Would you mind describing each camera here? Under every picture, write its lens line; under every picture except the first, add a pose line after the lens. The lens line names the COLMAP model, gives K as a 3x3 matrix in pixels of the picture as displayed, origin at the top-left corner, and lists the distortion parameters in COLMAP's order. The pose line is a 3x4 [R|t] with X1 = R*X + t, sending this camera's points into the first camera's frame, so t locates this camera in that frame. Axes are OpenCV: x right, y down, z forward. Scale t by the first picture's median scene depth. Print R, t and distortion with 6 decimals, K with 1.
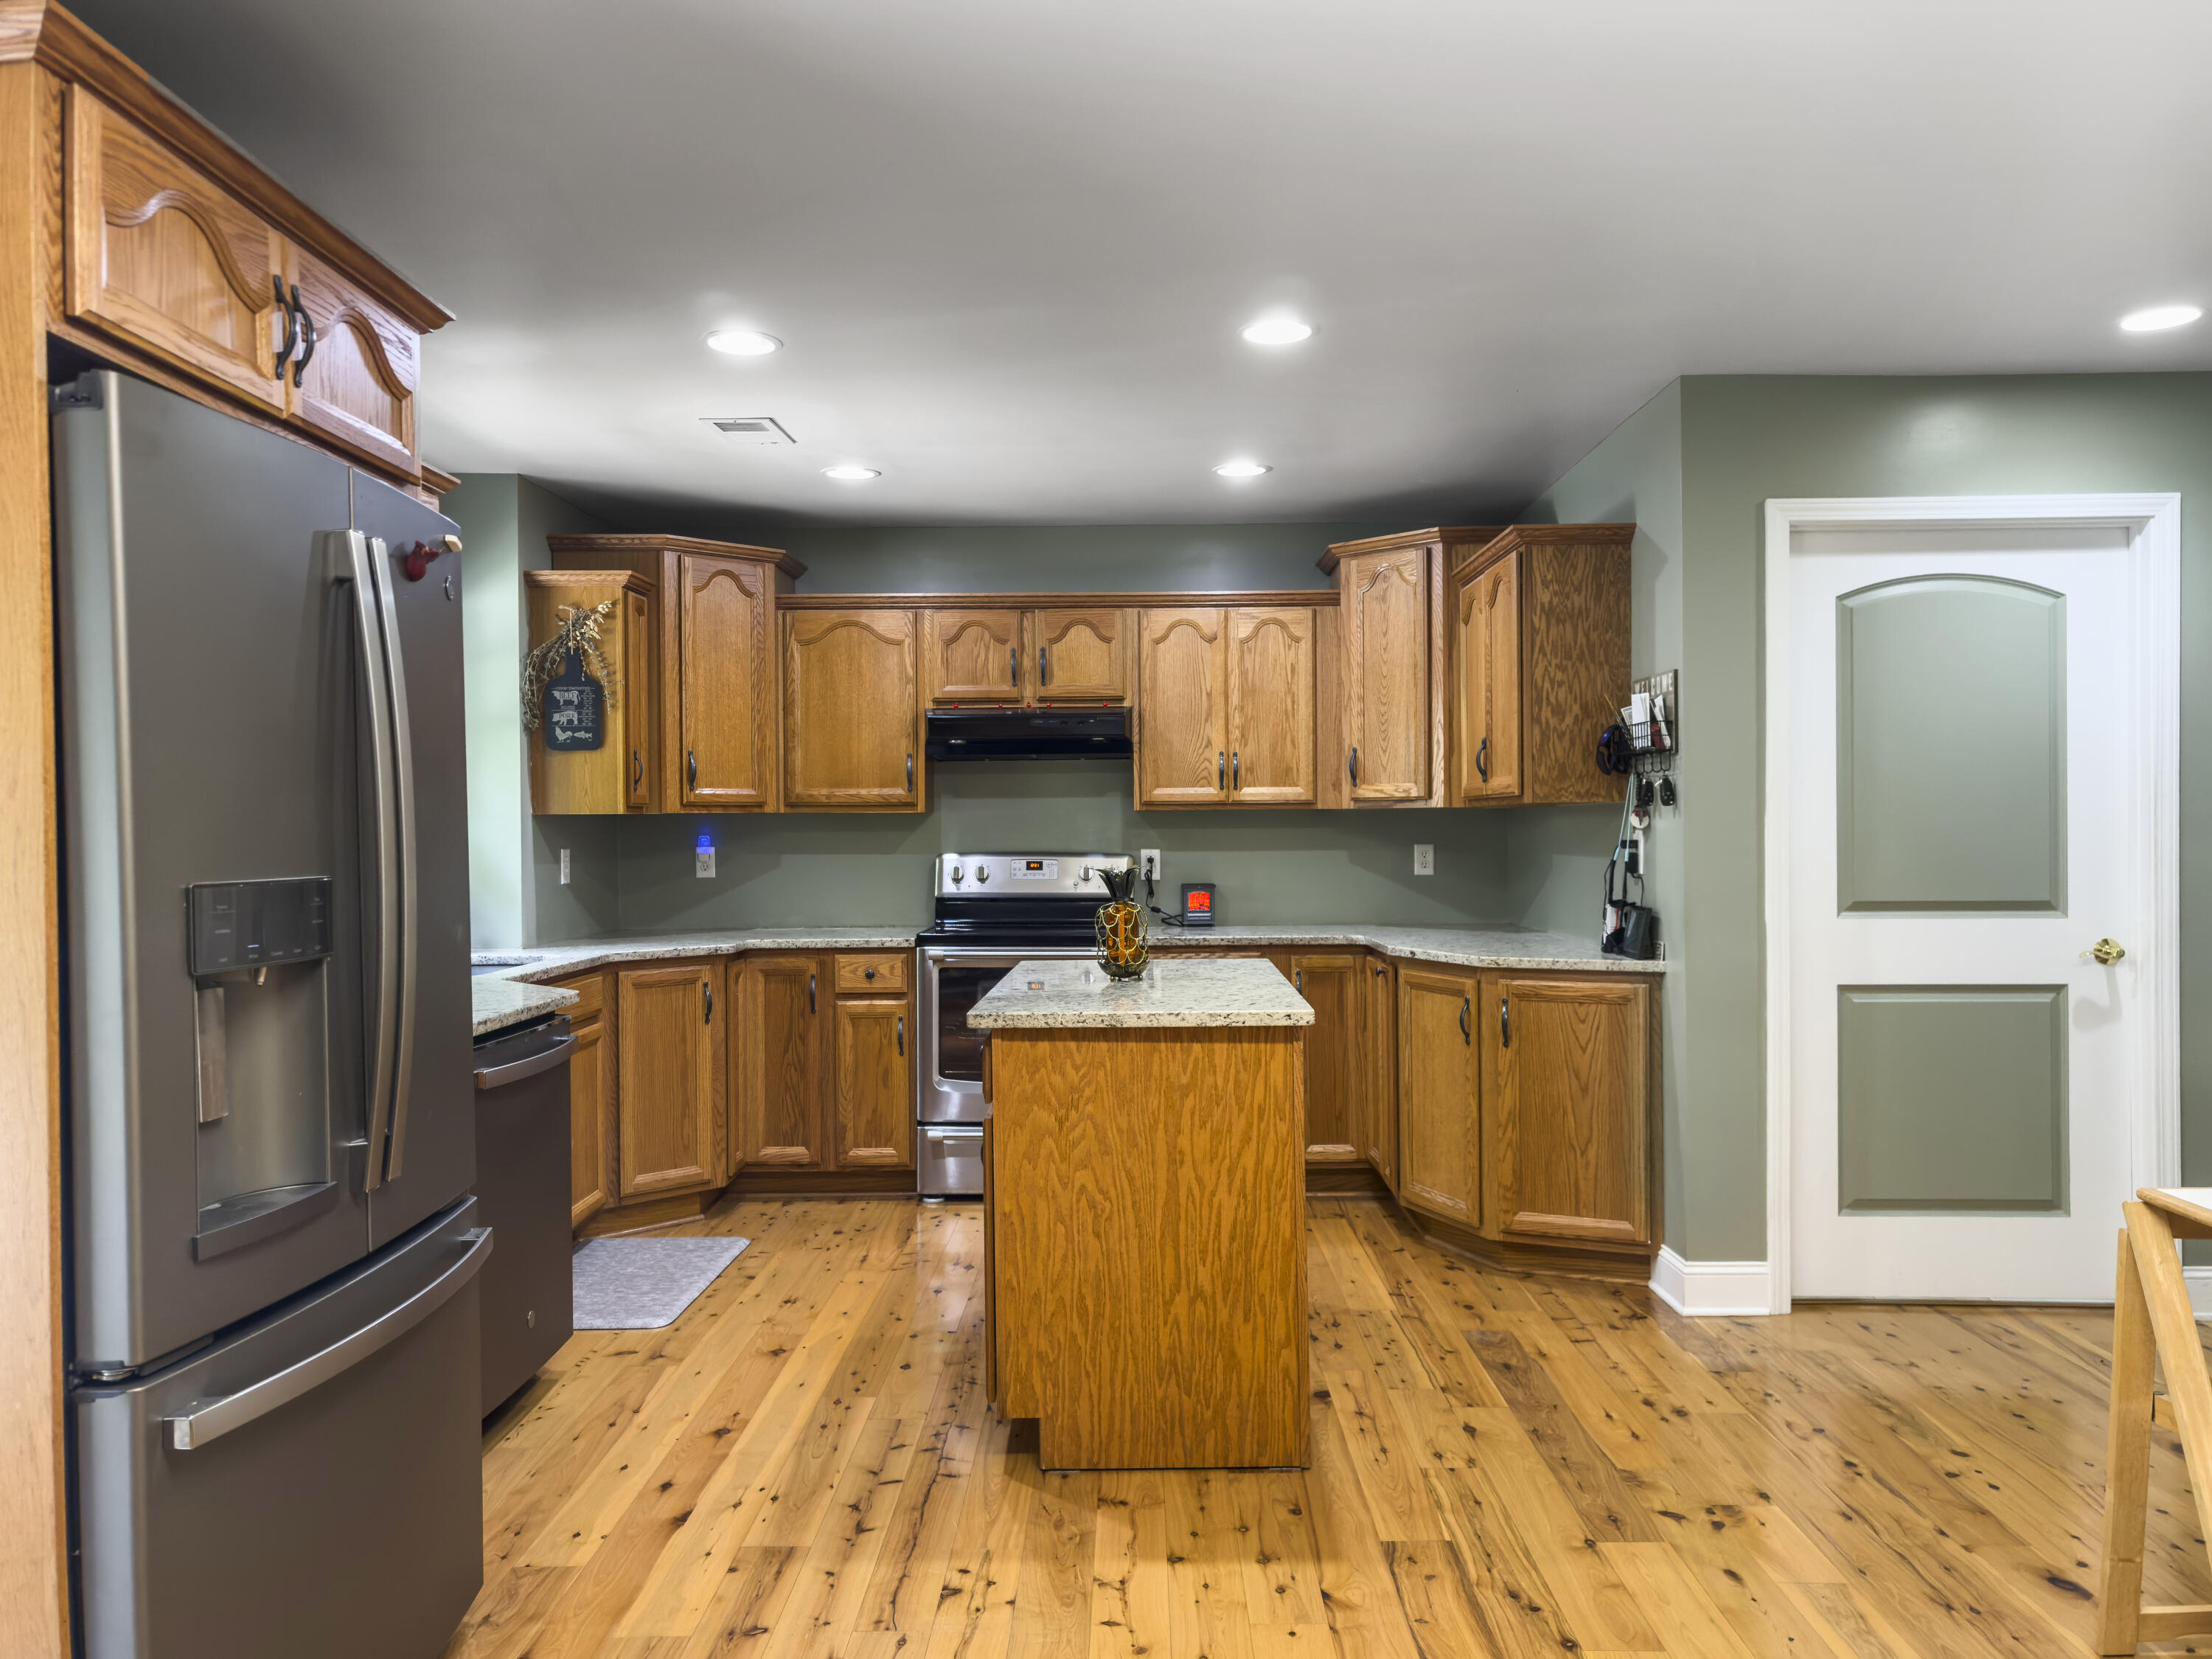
lens RADIAL K [[1611.2, 0, 1096.3], [0, 1611.2, 831.3], [0, 0, 1]] dist [0.034328, -0.032134]
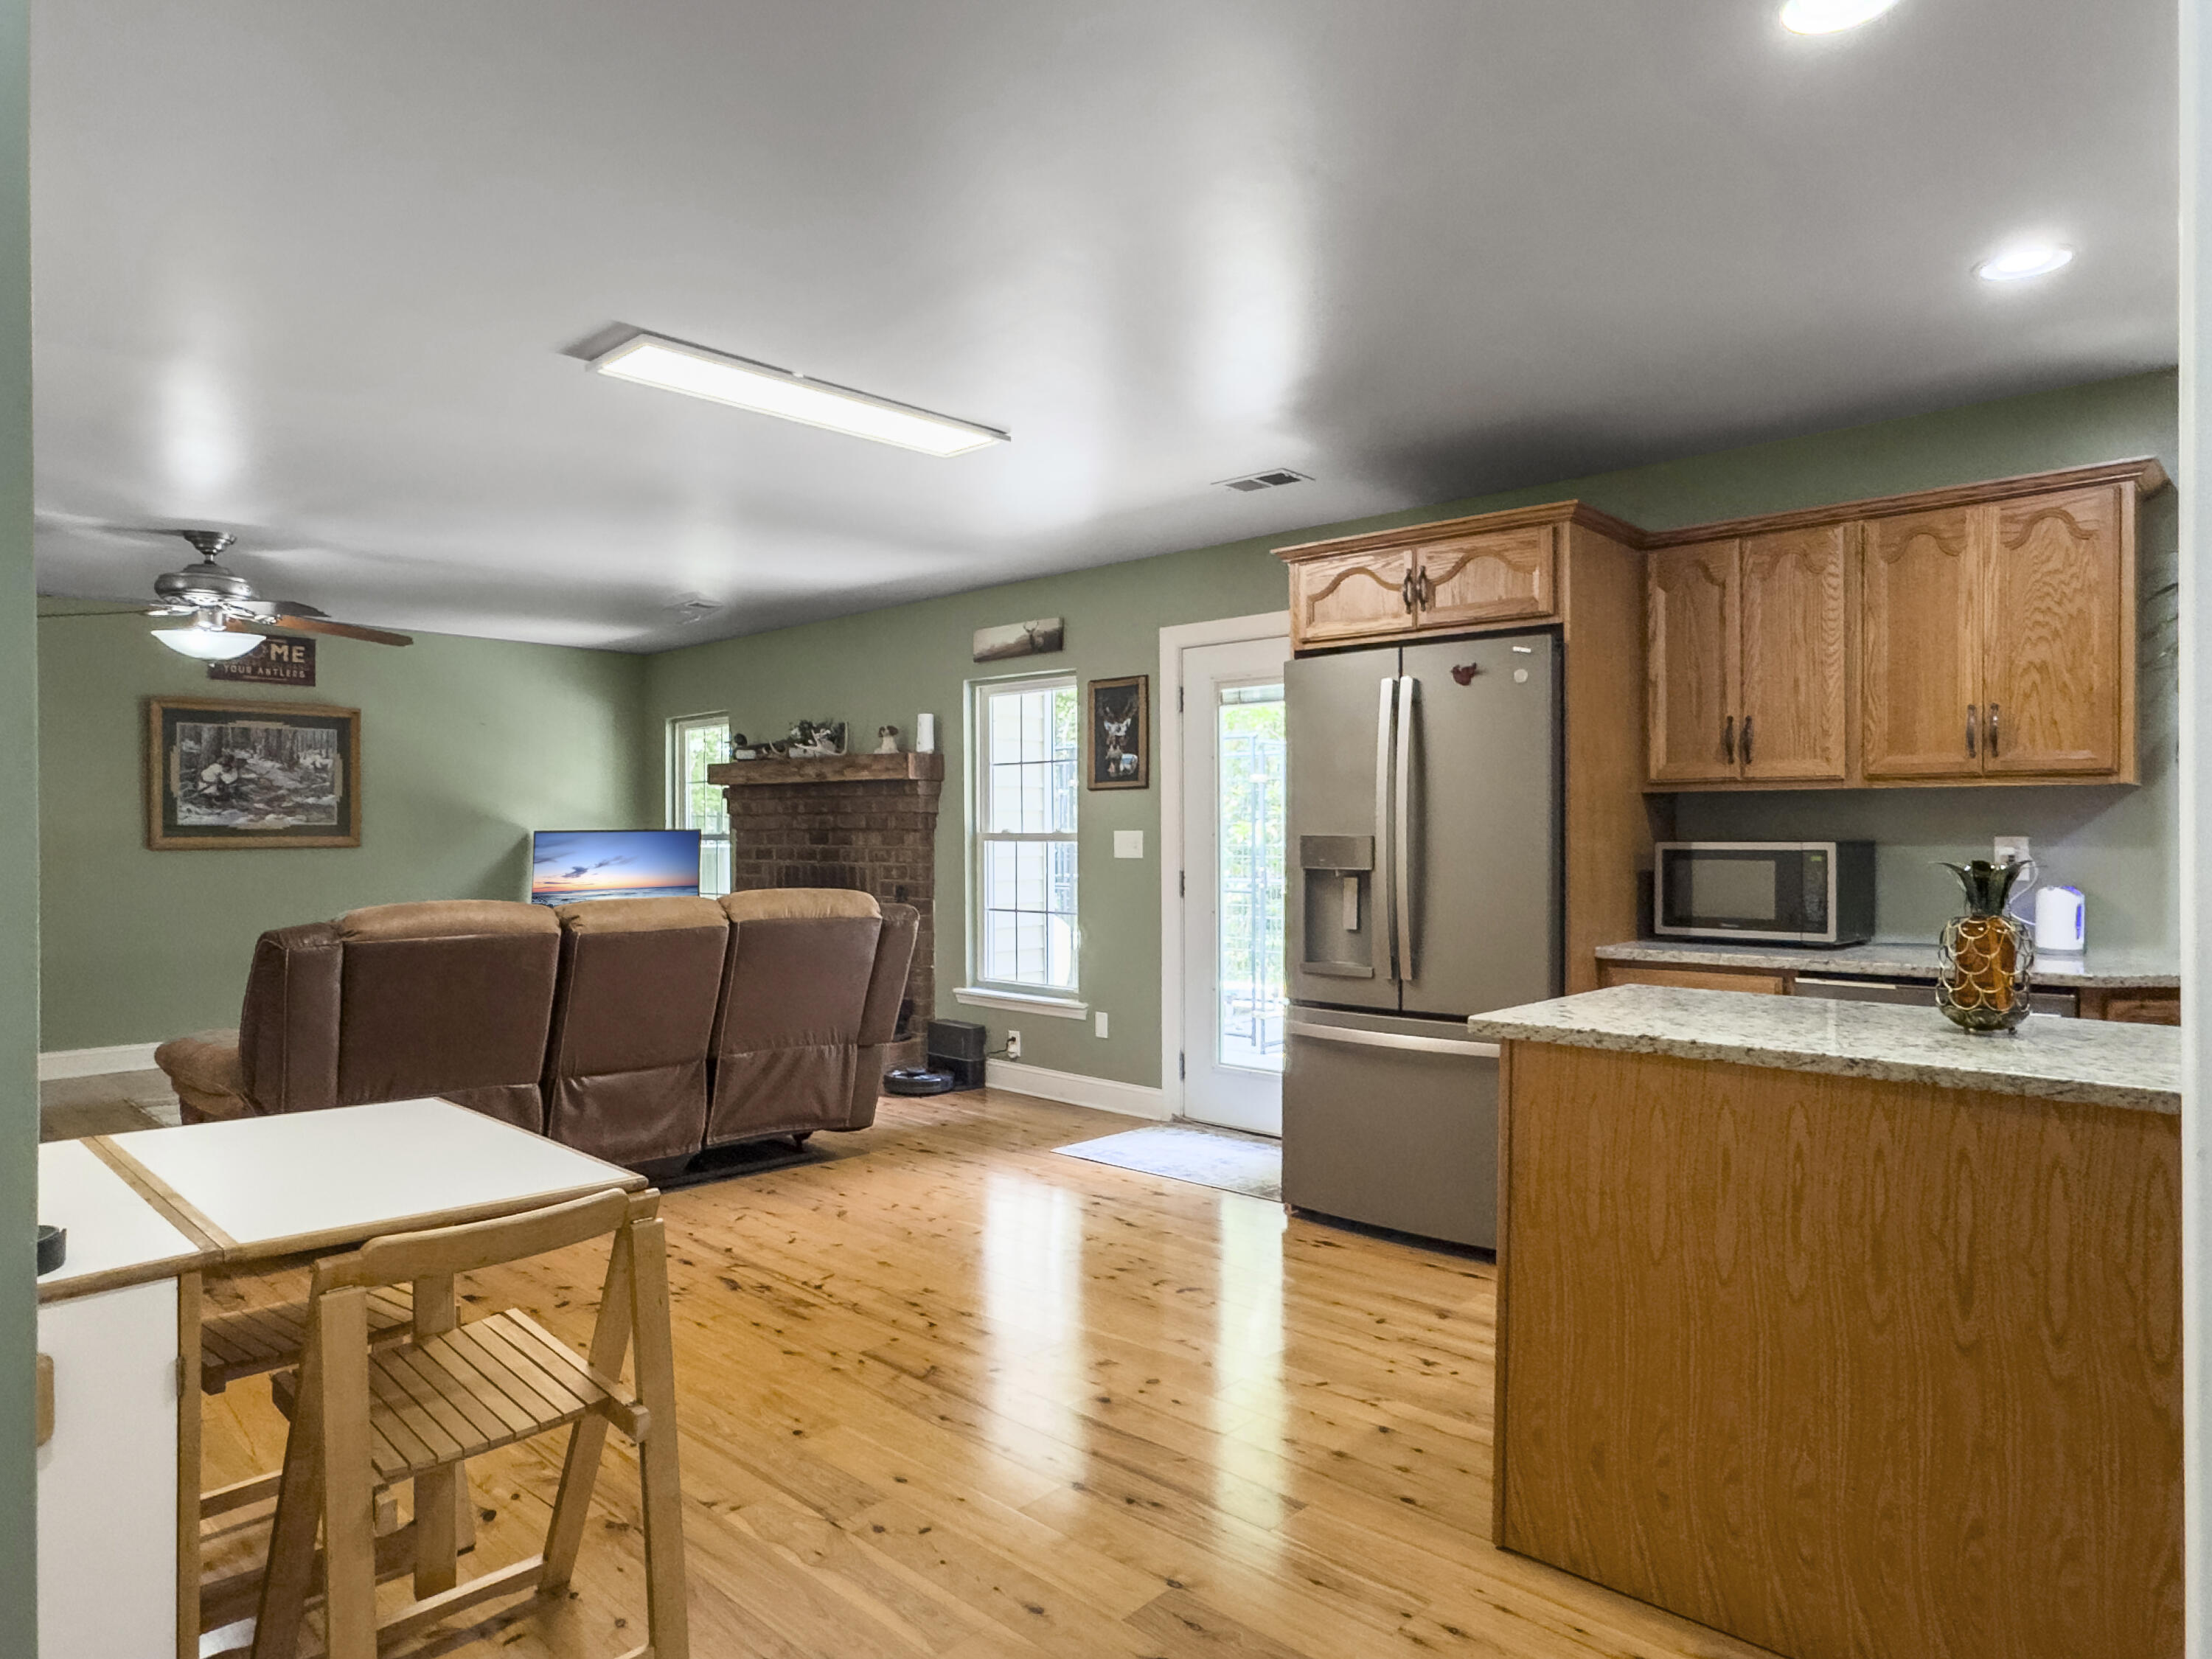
lens RADIAL K [[1351.2, 0, 1102.1], [0, 1351.2, 829.8], [0, 0, 1]] dist [-0.089619, 0.099836]
pose [[-0.670382, 0.010812, -0.741937, 0.482960], [0.007944, 0.999941, 0.007394, 0.001543], [0.741974, -0.000937, -0.670428, 0.801772]]
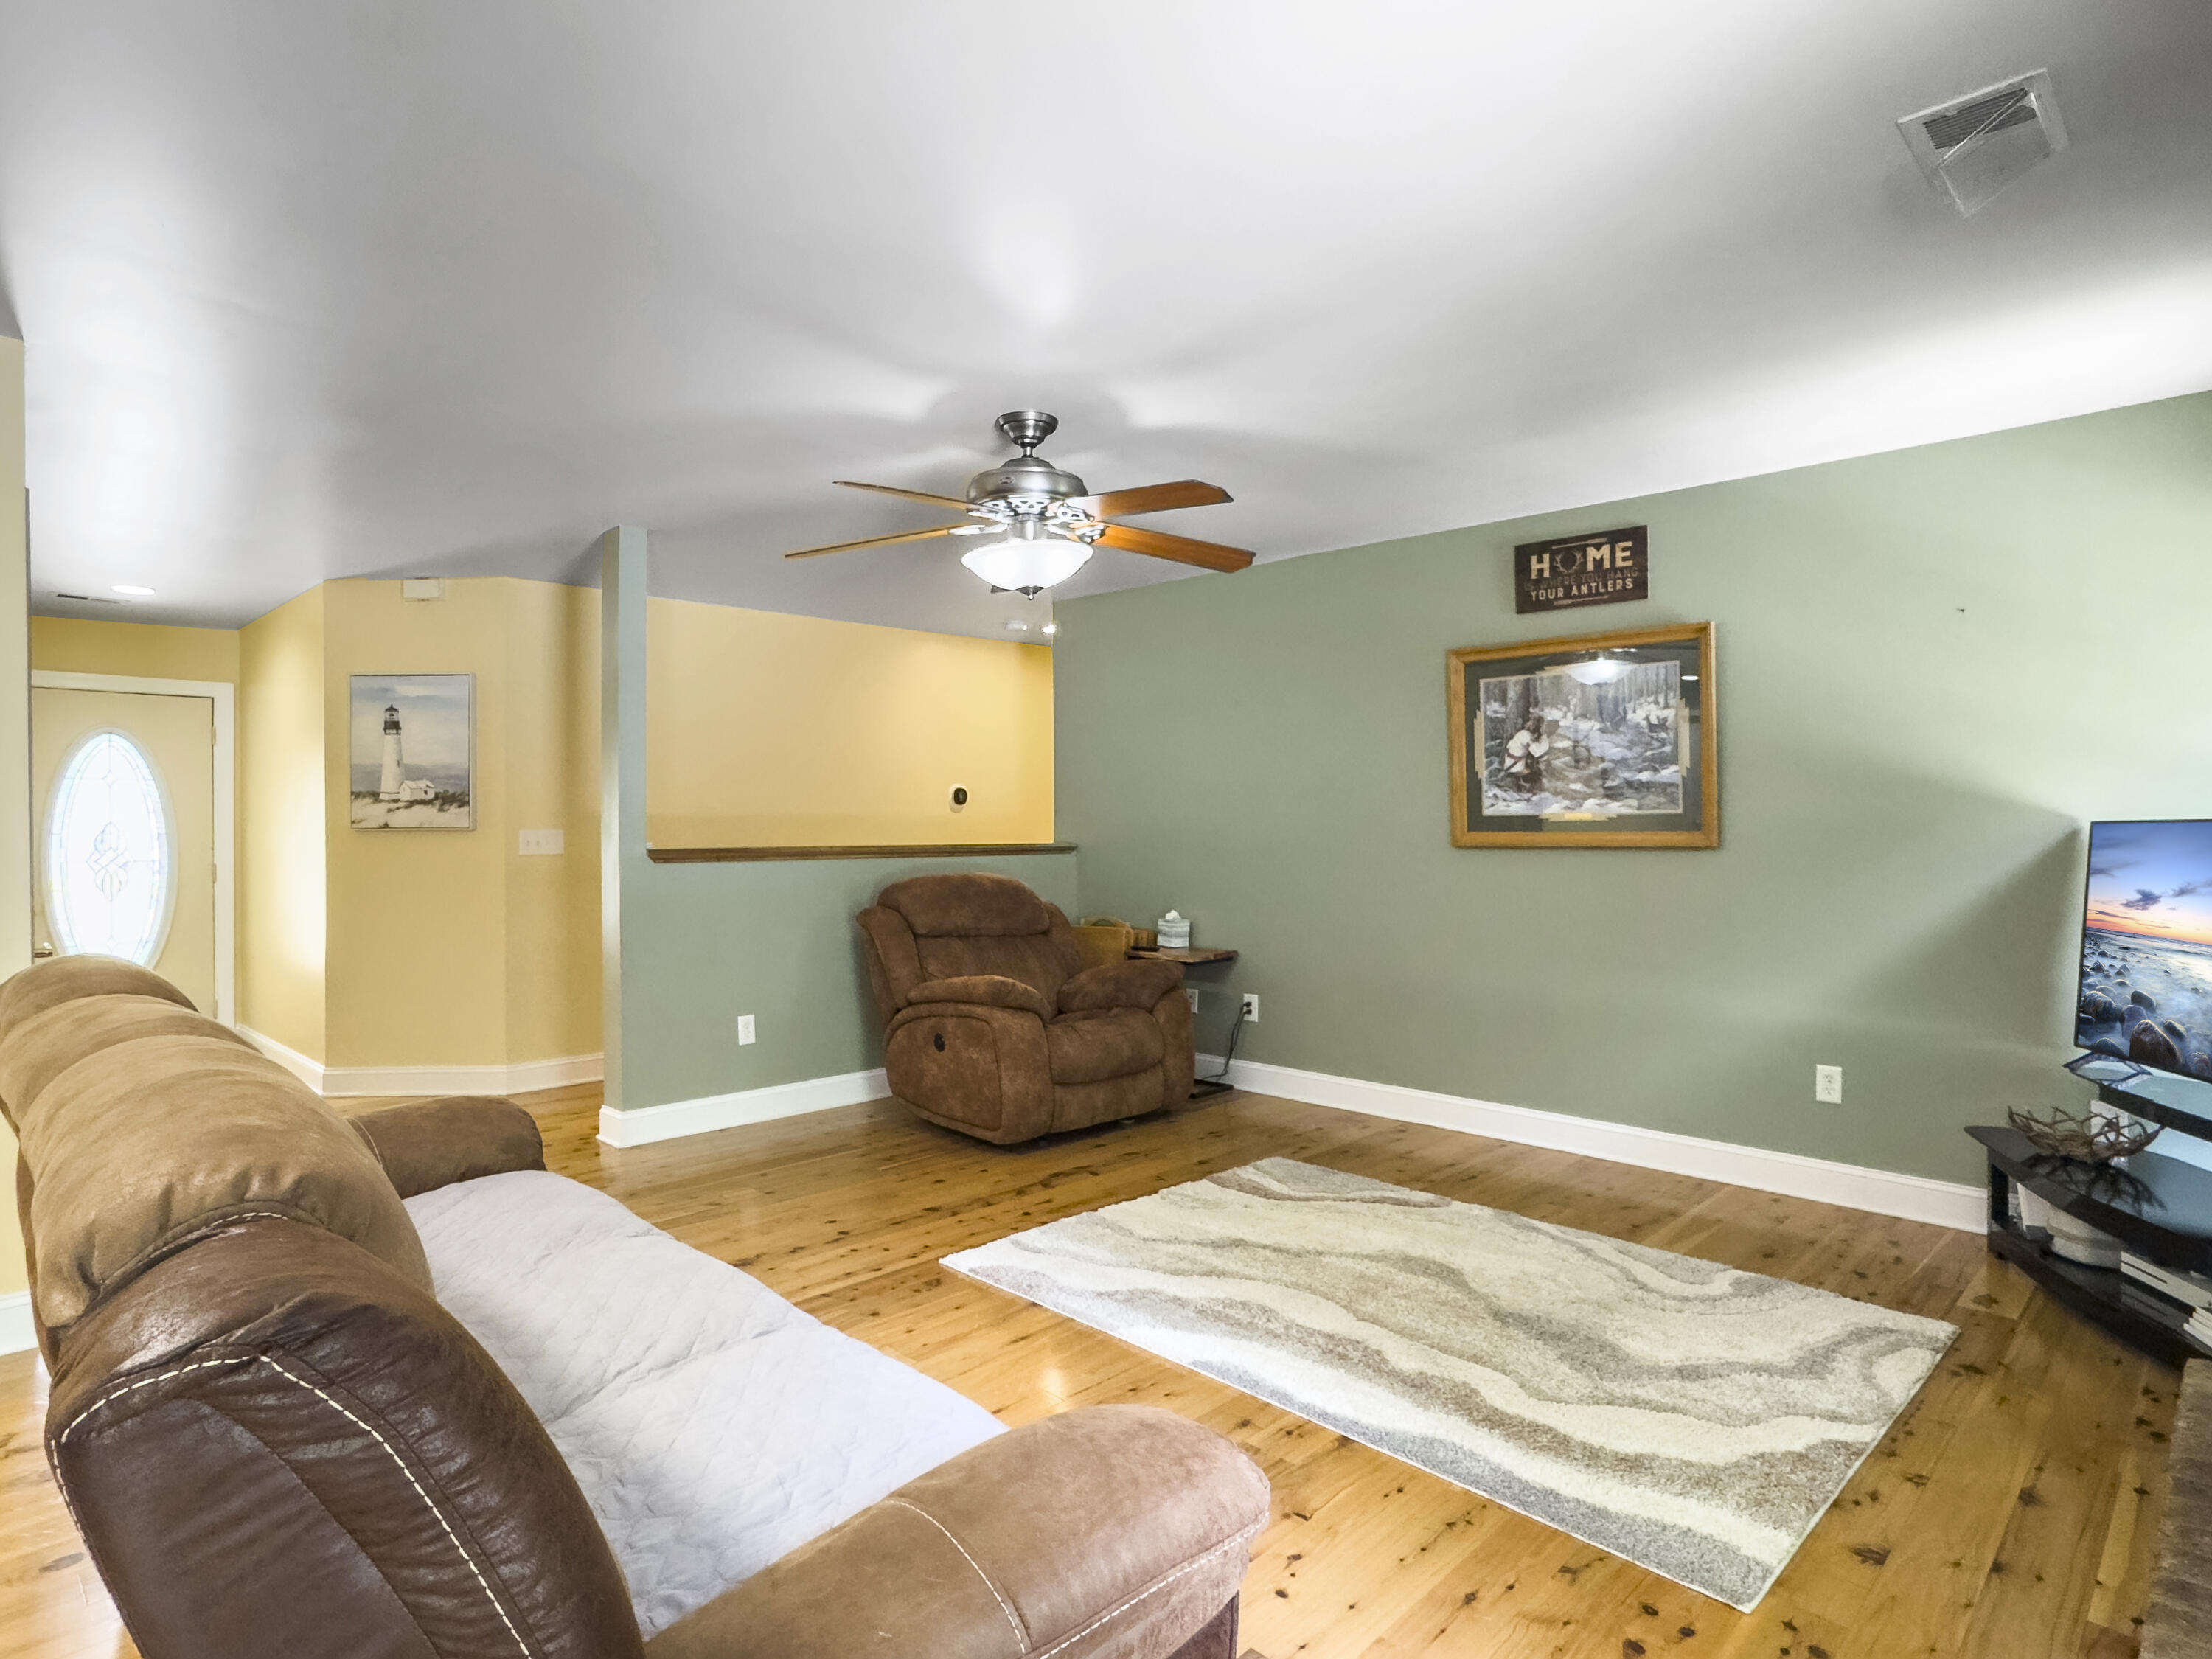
lens RADIAL K [[1215.5, 0, 1091.9], [0, 1215.5, 826.4], [0, 0, 1]] dist [-0.075202, 0.055807]
pose [[-0.723881, 0.013497, 0.689793, -0.293960], [0.011805, 0.999905, -0.007176, 0.010167], [-0.689824, 0.002948, -0.723972, 0.087331]]
